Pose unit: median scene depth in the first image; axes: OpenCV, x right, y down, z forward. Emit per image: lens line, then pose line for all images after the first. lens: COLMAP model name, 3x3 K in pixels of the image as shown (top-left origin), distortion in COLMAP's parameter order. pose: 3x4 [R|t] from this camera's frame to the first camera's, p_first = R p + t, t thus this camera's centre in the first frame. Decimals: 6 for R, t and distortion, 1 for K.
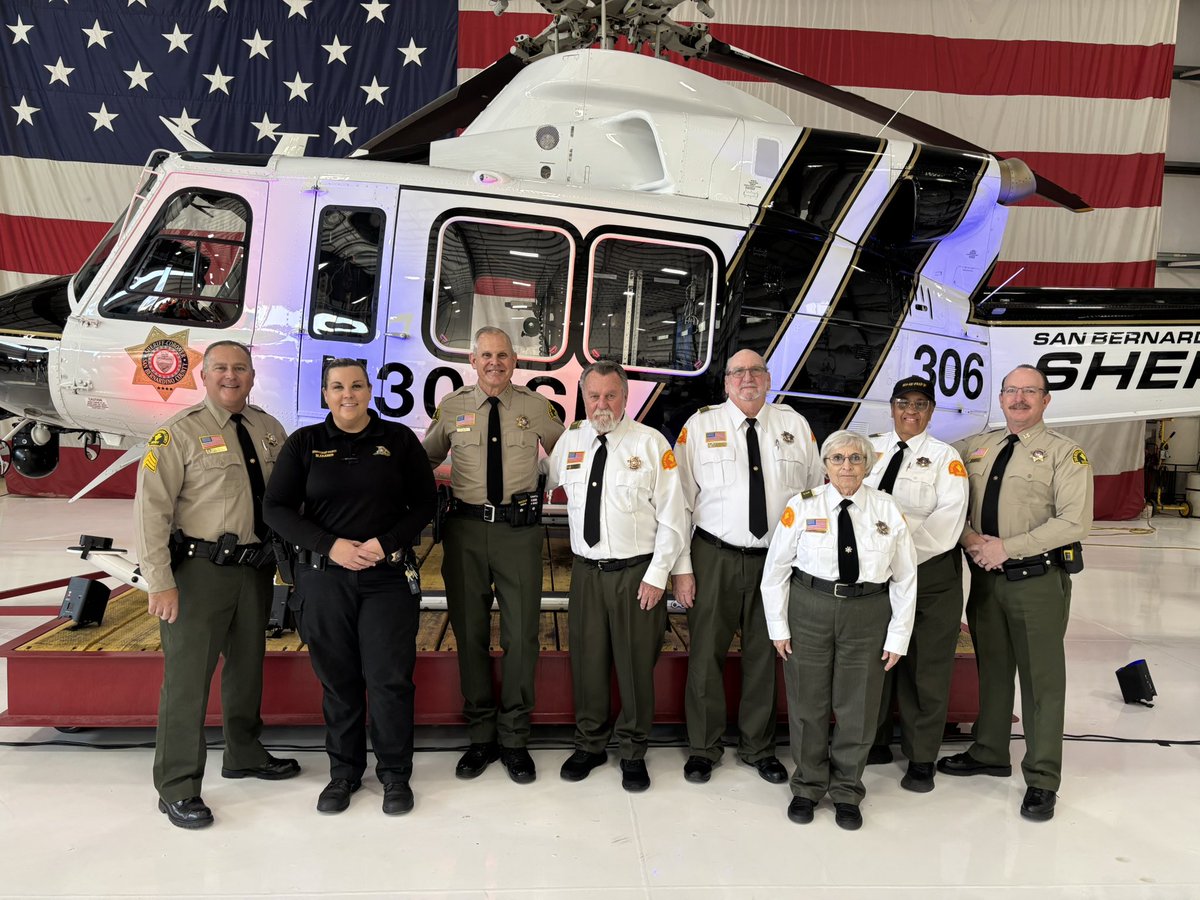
lens RADIAL K [[946.6, 0, 603.2], [0, 946.6, 449.4], [0, 0, 1]] dist [0.047606, -0.055555]
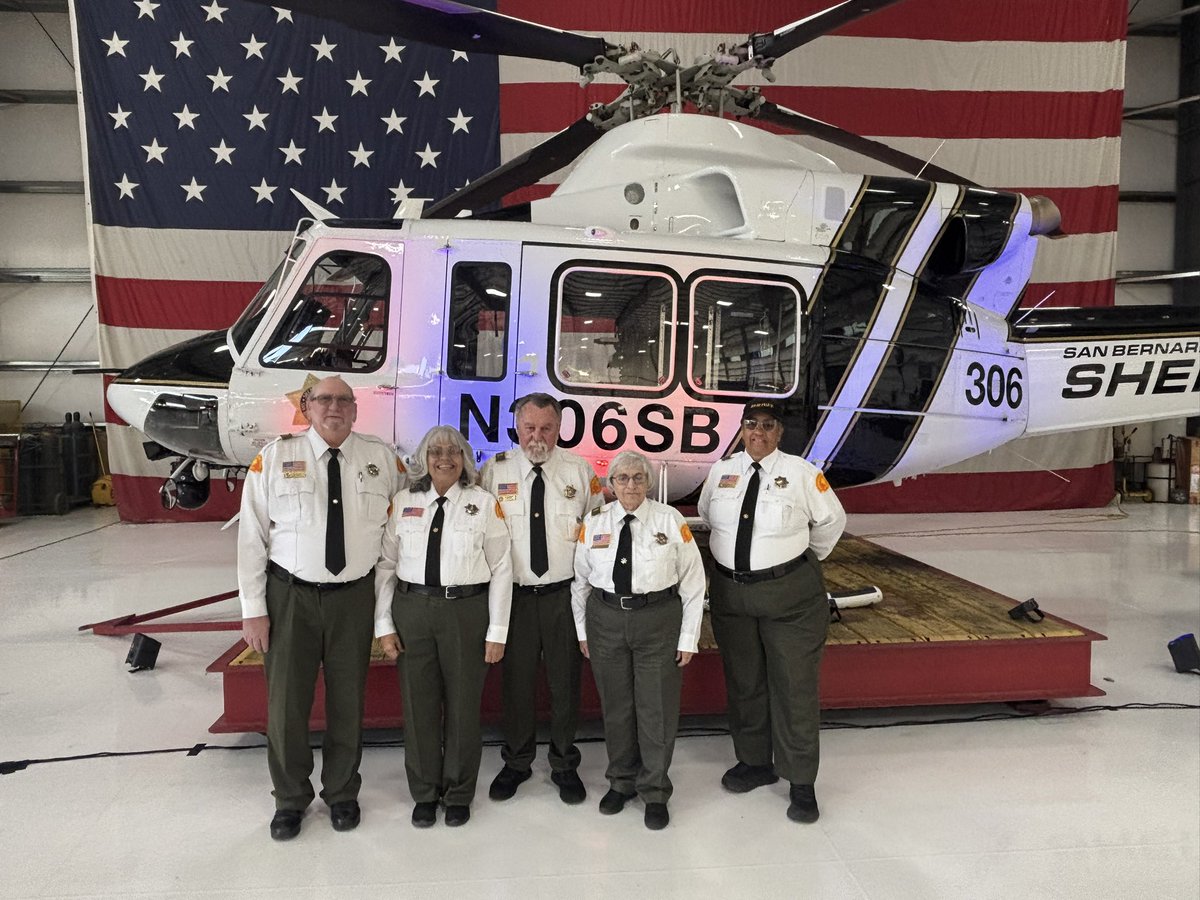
lens RADIAL K [[834.0, 0, 592.5], [0, 834.0, 454.2], [0, 0, 1]] dist [0.044943, -0.075700]
pose [[0.999263, -0.038209, -0.003588, -0.108862], [0.038181, 0.999241, -0.007741, -0.009911], [0.003881, 0.007598, 0.999964, 0.003528]]
